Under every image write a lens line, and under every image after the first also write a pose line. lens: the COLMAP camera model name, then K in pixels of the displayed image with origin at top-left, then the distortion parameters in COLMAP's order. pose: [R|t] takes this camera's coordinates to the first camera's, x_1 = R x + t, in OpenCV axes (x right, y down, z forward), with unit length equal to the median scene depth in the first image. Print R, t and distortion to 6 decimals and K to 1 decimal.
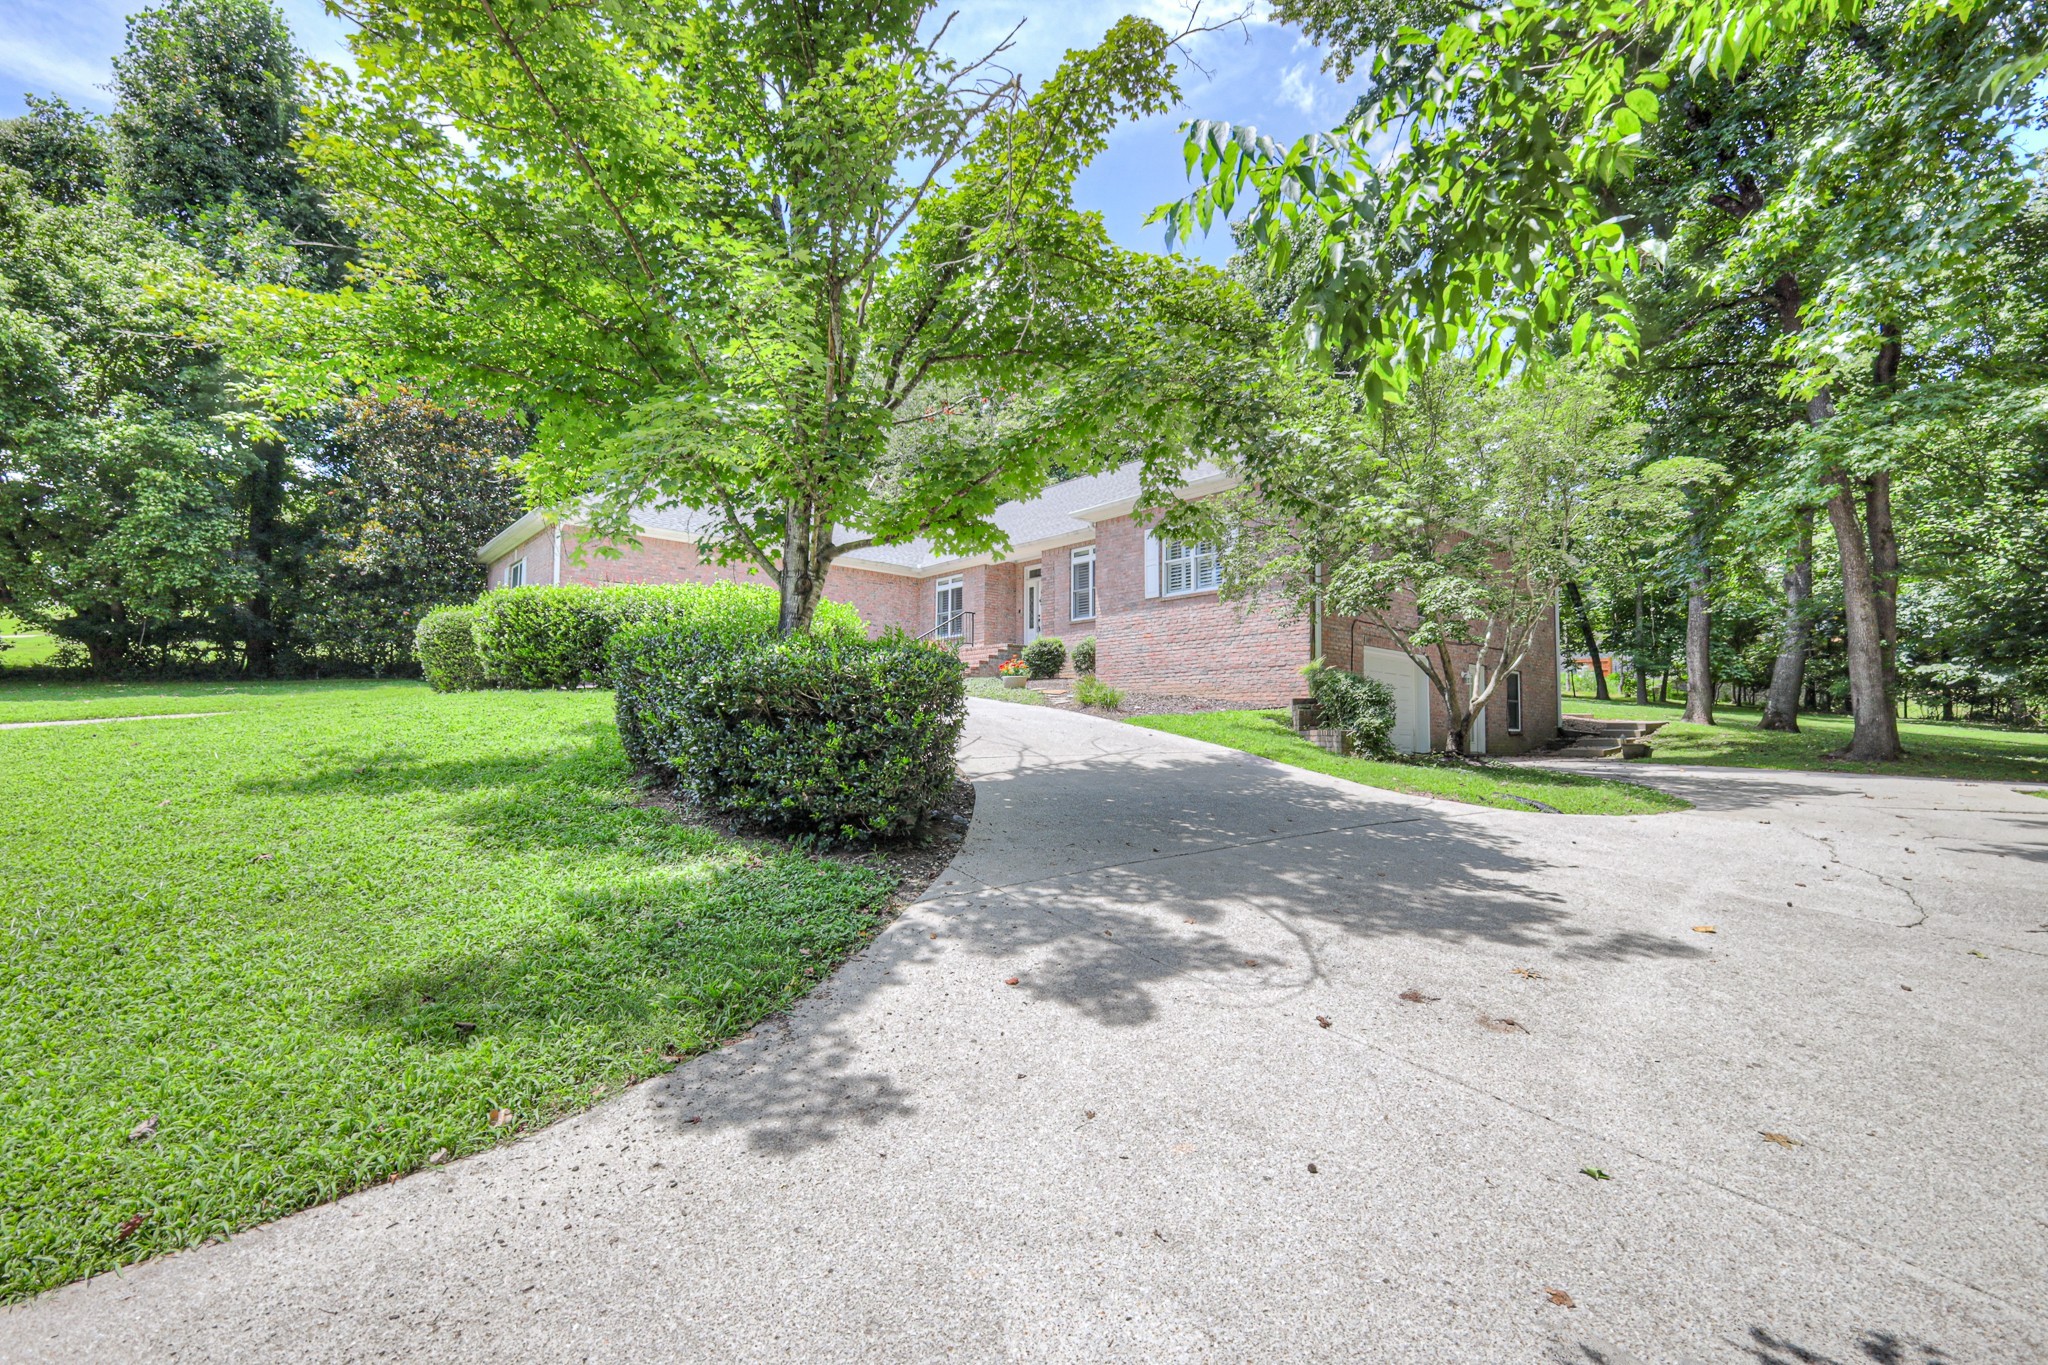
lens RADIAL K [[890.7, 0, 1024.8], [0, 890.7, 677.9], [0, 0, 1]] dist [0.003323, -0.000345]
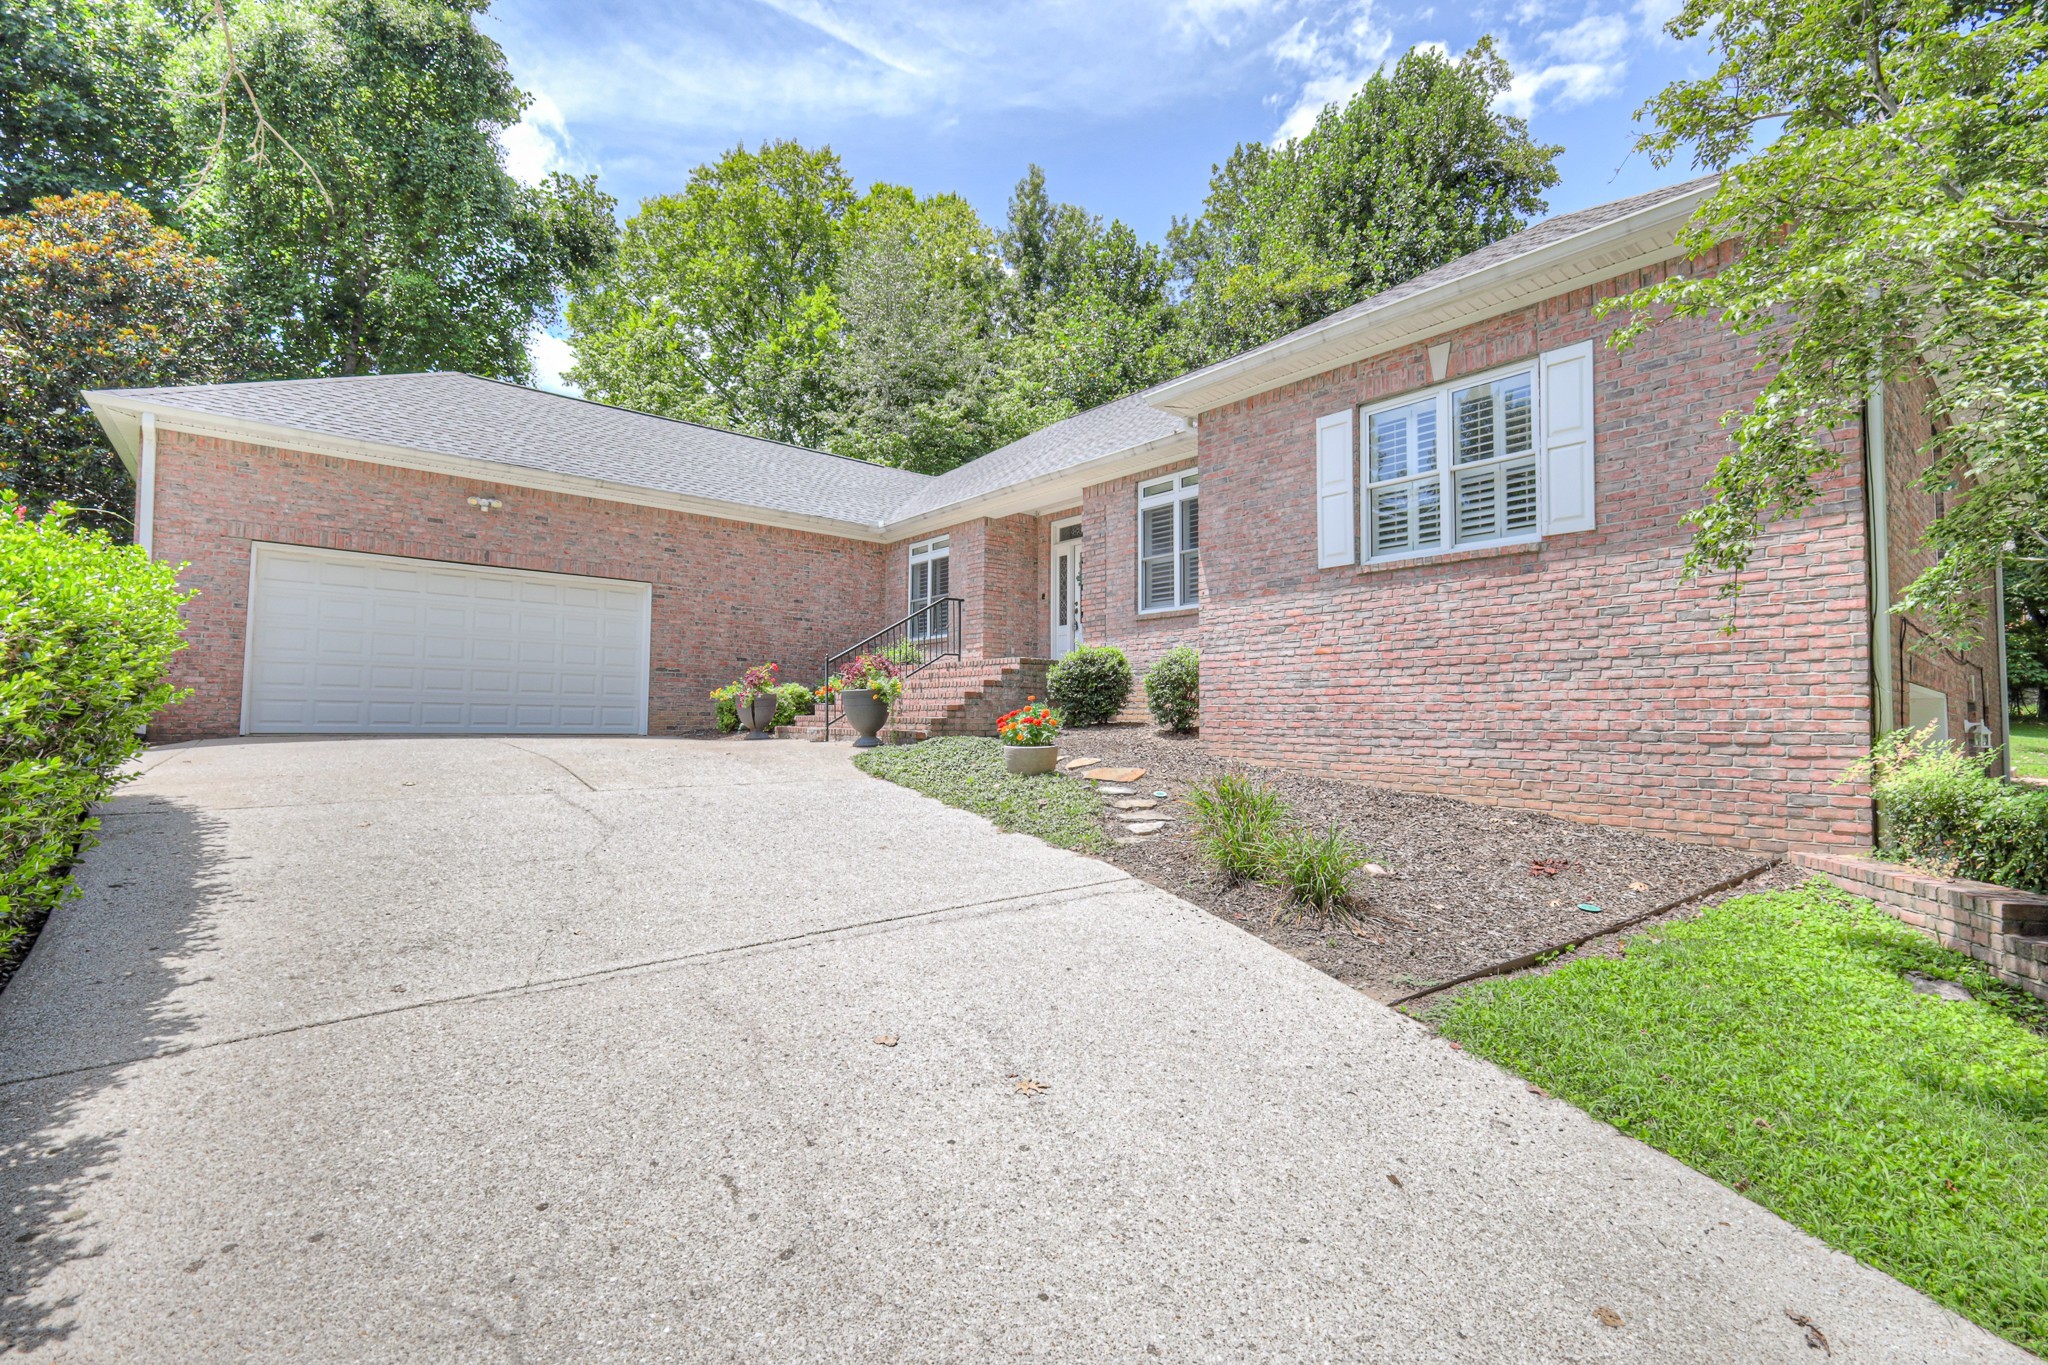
lens RADIAL K [[901.8, 0, 1033.9], [0, 901.8, 680.4], [0, 0, 1]] dist [-0.001178, -0.000055]
pose [[0.999809, -0.000726, -0.019514, -0.000733], [0.001107, 0.999808, 0.019550, -0.034987], [0.019496, -0.019568, 0.999618, 0.455080]]
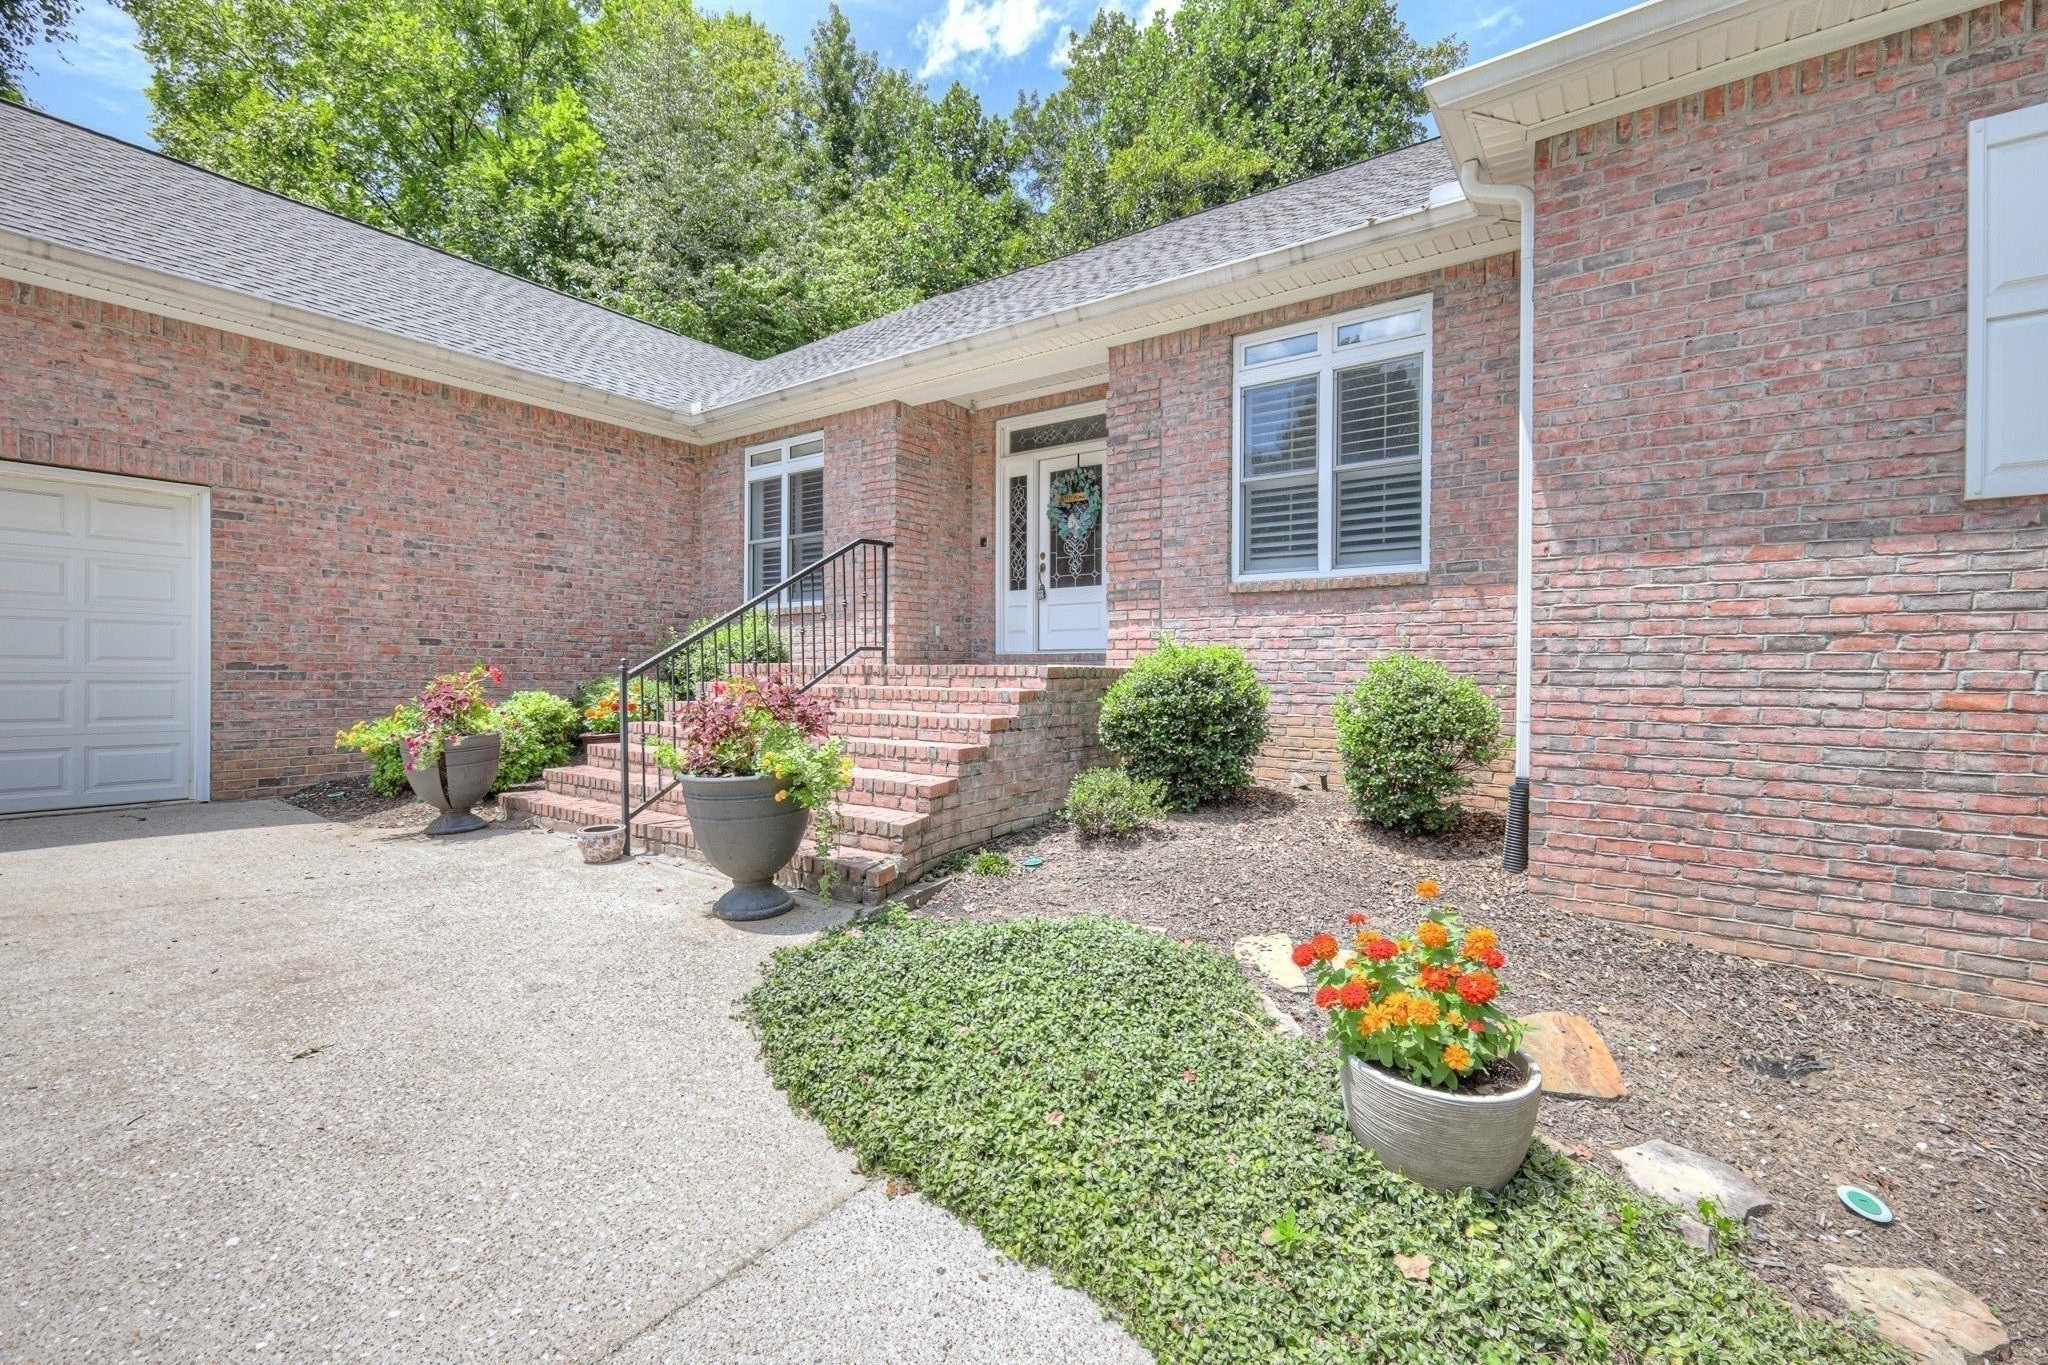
lens RADIAL K [[890.7, 0, 1024.8], [0, 890.7, 677.9], [0, 0, 1]] dist [0.003323, -0.000345]
pose [[0.975189, -0.002859, 0.221357, -0.082638], [-0.014115, 0.997079, 0.075058, -0.054130], [-0.220925, -0.076320, 0.972300, 0.735941]]
